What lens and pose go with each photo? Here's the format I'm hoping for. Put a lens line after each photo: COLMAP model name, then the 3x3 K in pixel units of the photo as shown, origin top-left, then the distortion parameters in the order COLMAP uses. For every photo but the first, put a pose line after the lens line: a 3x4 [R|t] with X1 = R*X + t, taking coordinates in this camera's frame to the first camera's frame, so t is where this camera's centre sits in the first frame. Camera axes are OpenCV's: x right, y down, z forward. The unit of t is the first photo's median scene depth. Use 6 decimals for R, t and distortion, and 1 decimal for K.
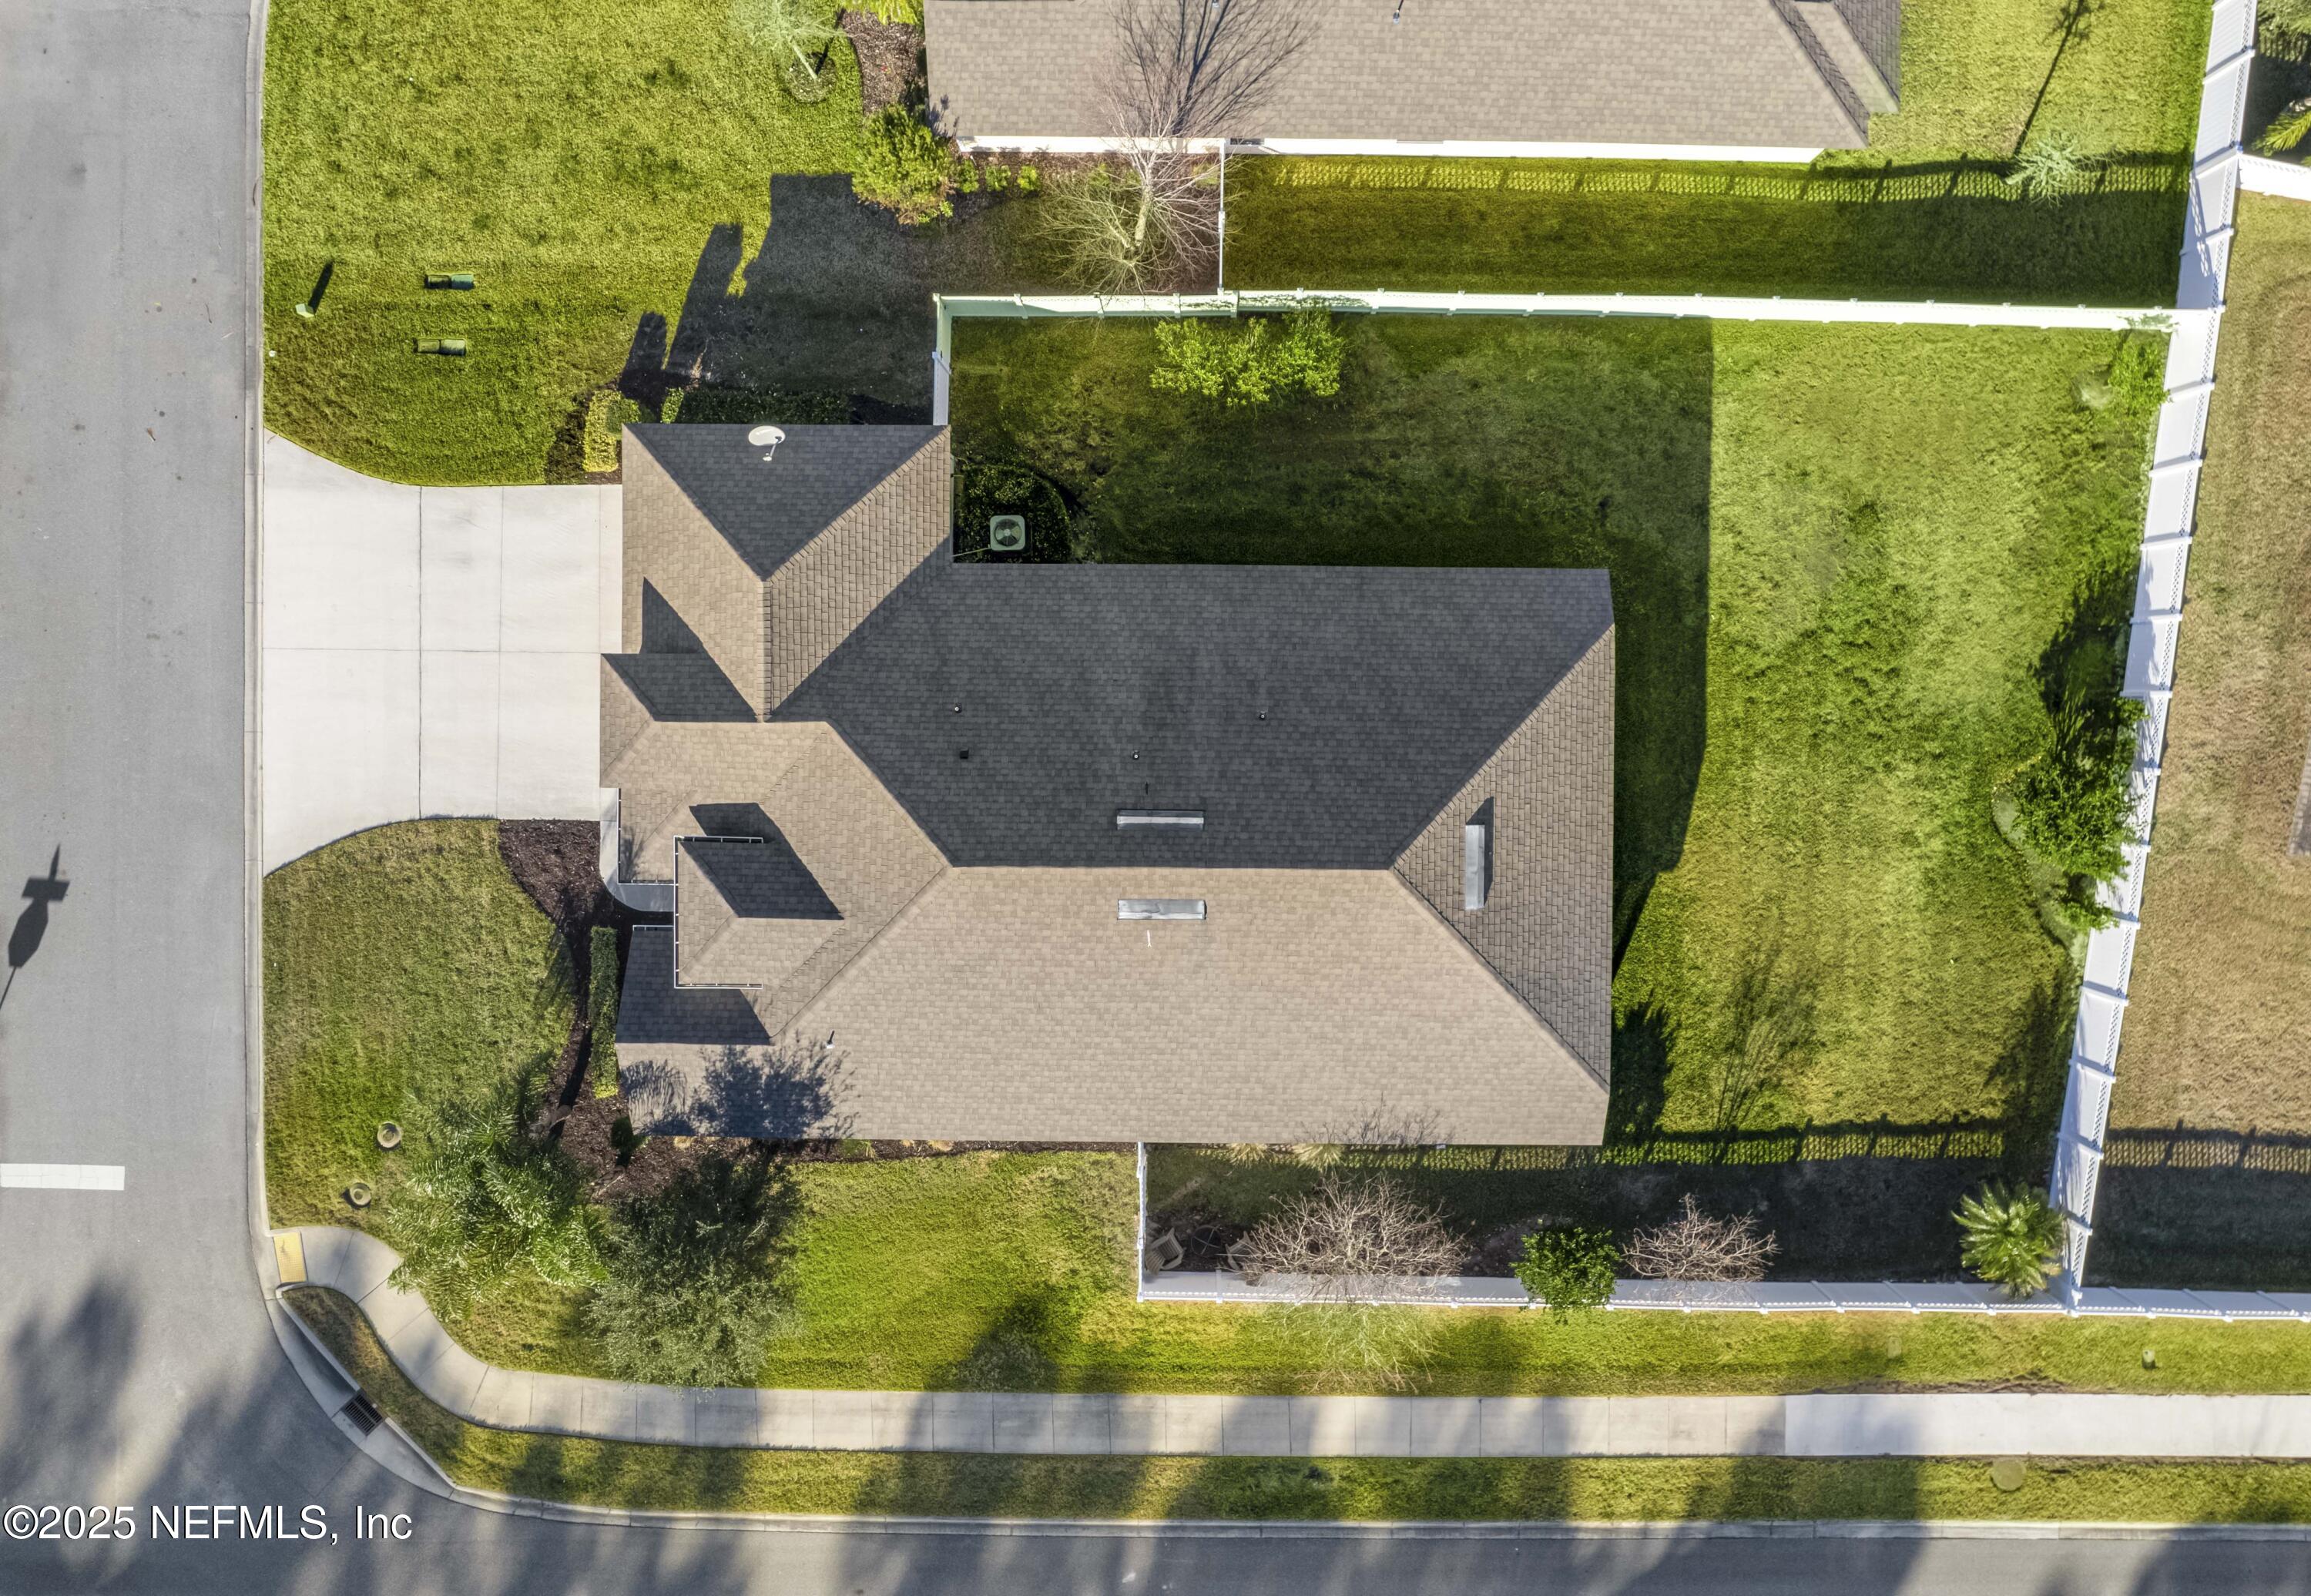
lens RADIAL K [[1715.8, 0, 1158.1], [0, 1715.8, 697.3], [0, 0, 1]] dist [0.009728, -0.132971]
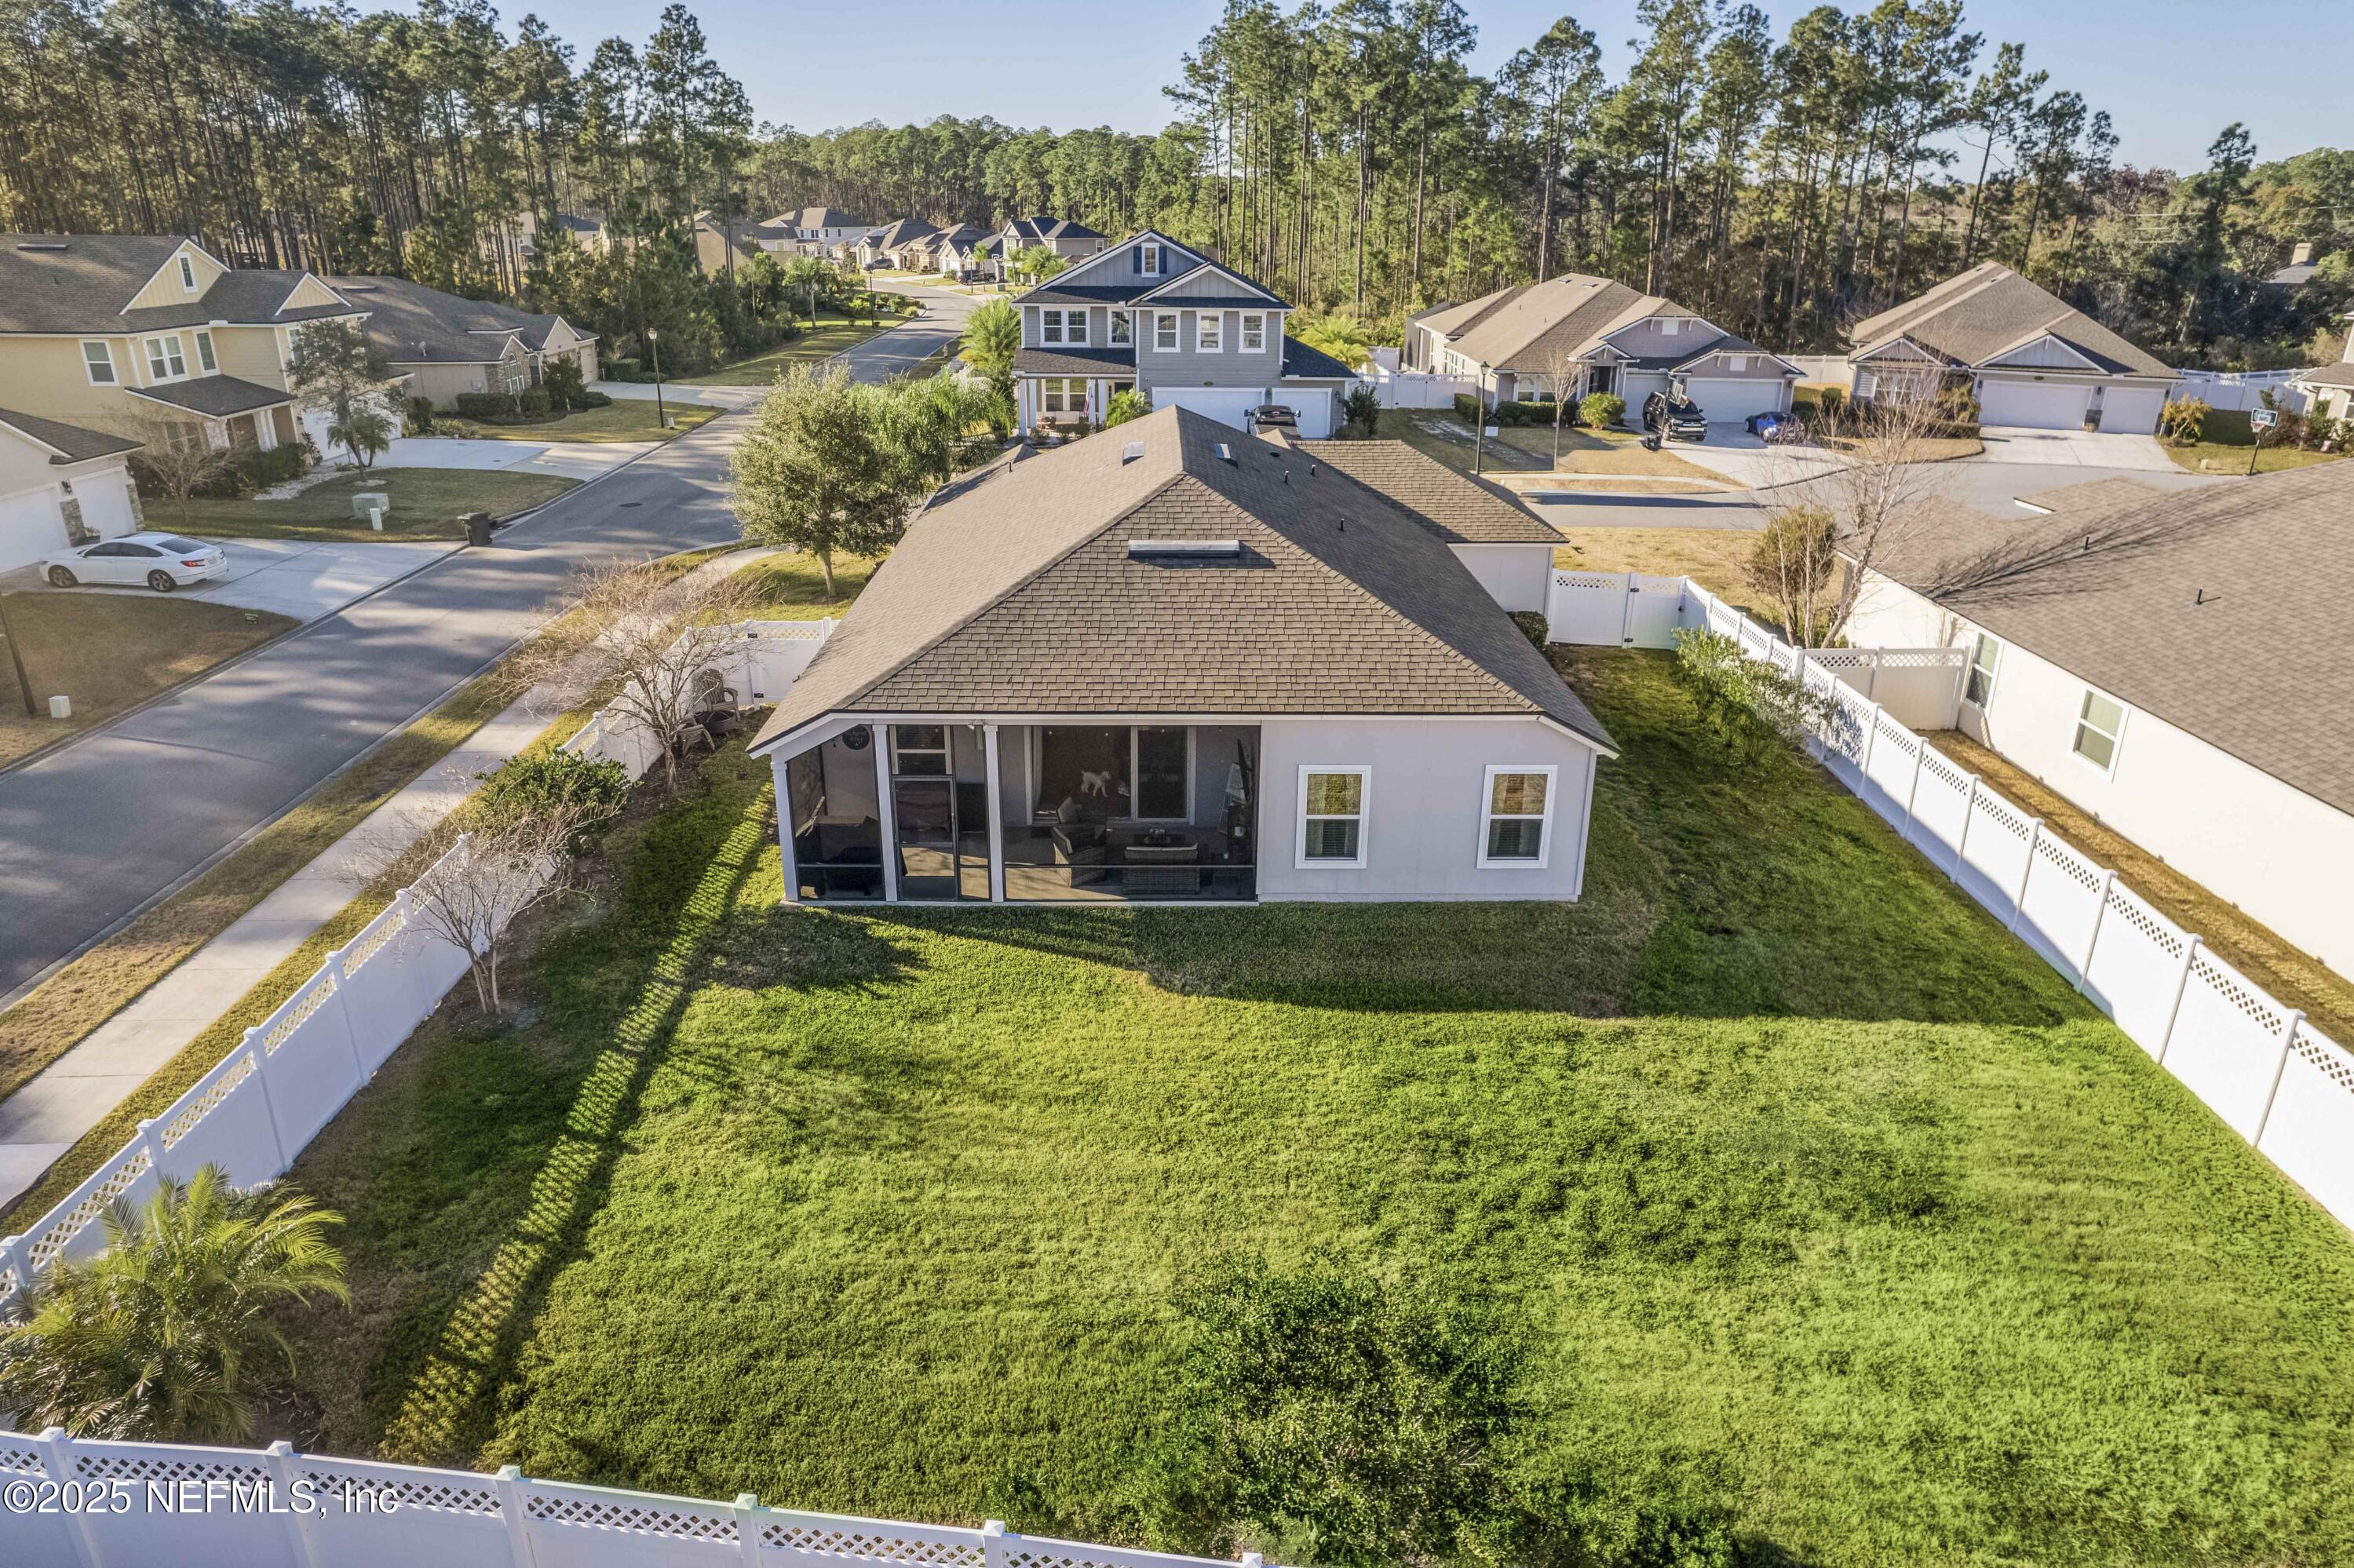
lens RADIAL K [[1487.2, 0, 1177.0], [0, 1487.2, 784.0], [0, 0, 1]] dist [-0.044111, 0.001458]
pose [[0.025970, 0.360243, -0.932497, 0.738062], [-0.999565, -0.003657, -0.029251, 0.105750], [-0.013948, 0.932851, 0.359992, 0.749184]]
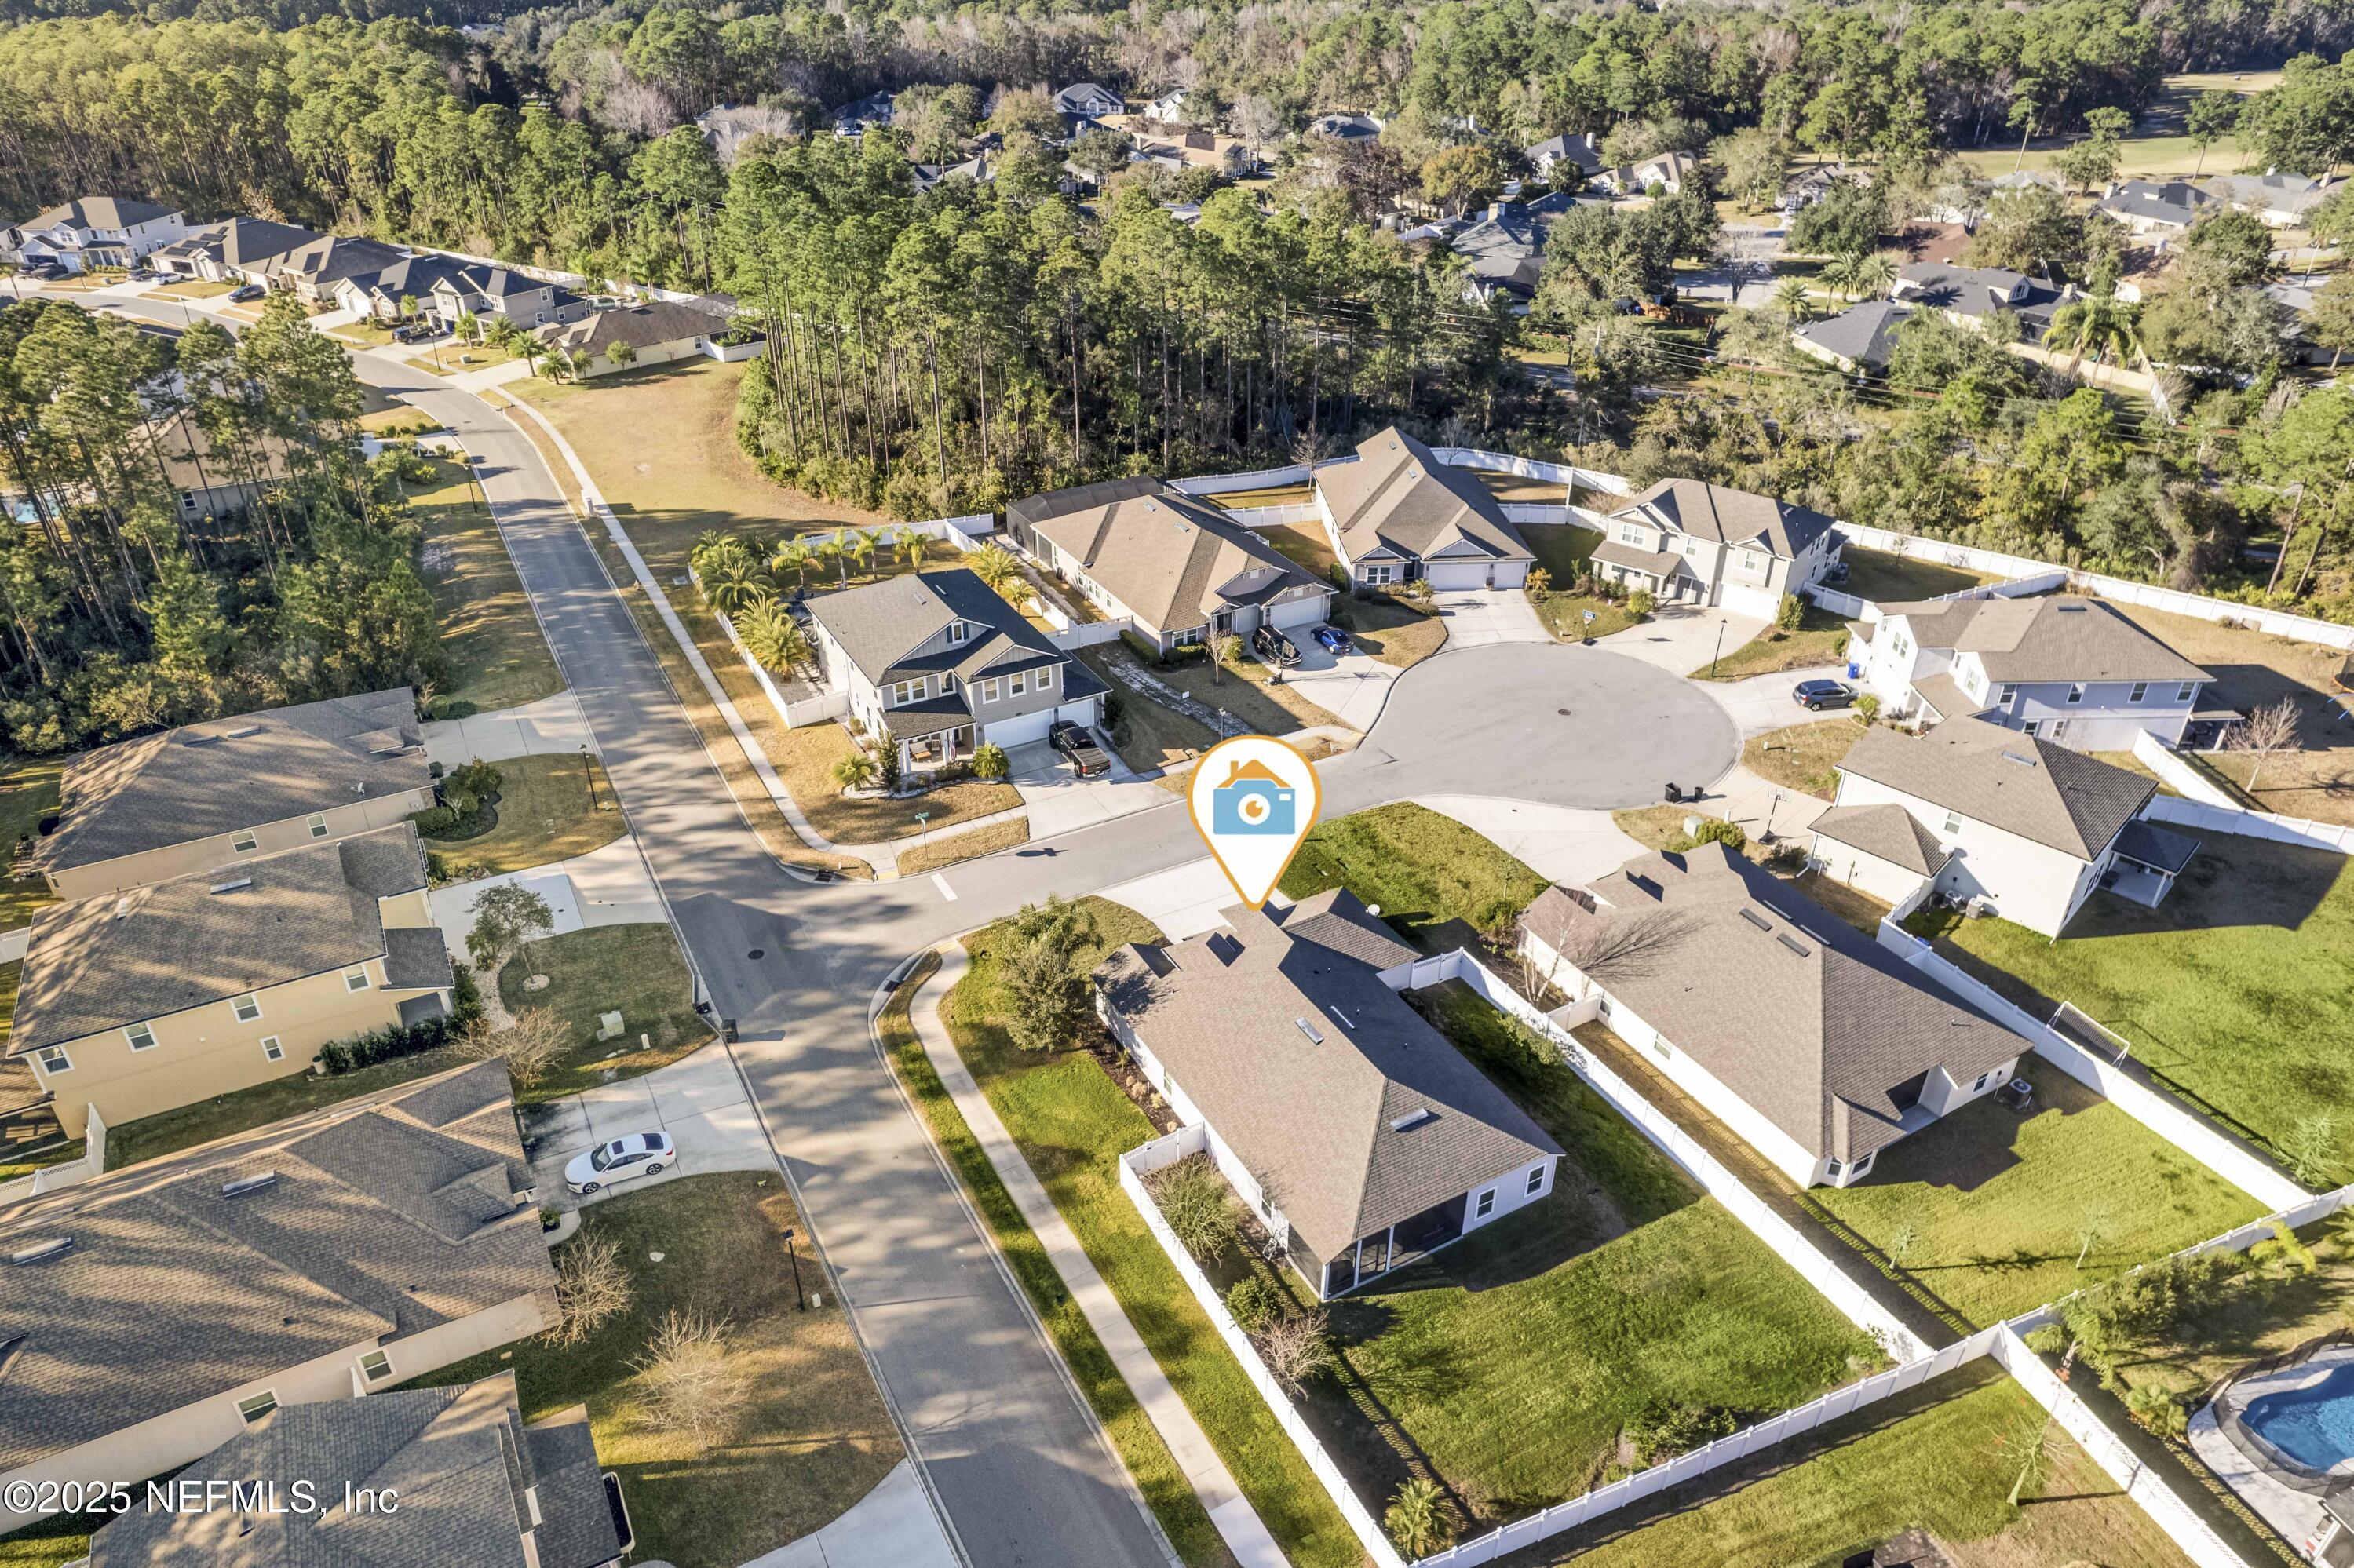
lens RADIAL K [[1487.2, 0, 1177.0], [0, 1487.2, 784.0], [0, 0, 1]] dist [-0.044111, 0.001458]
pose [[0.495413, 0.441741, -0.747951, 1.043964], [-0.868631, 0.245258, -0.430497, 0.874582], [-0.006728, 0.862968, 0.505214, -0.205802]]
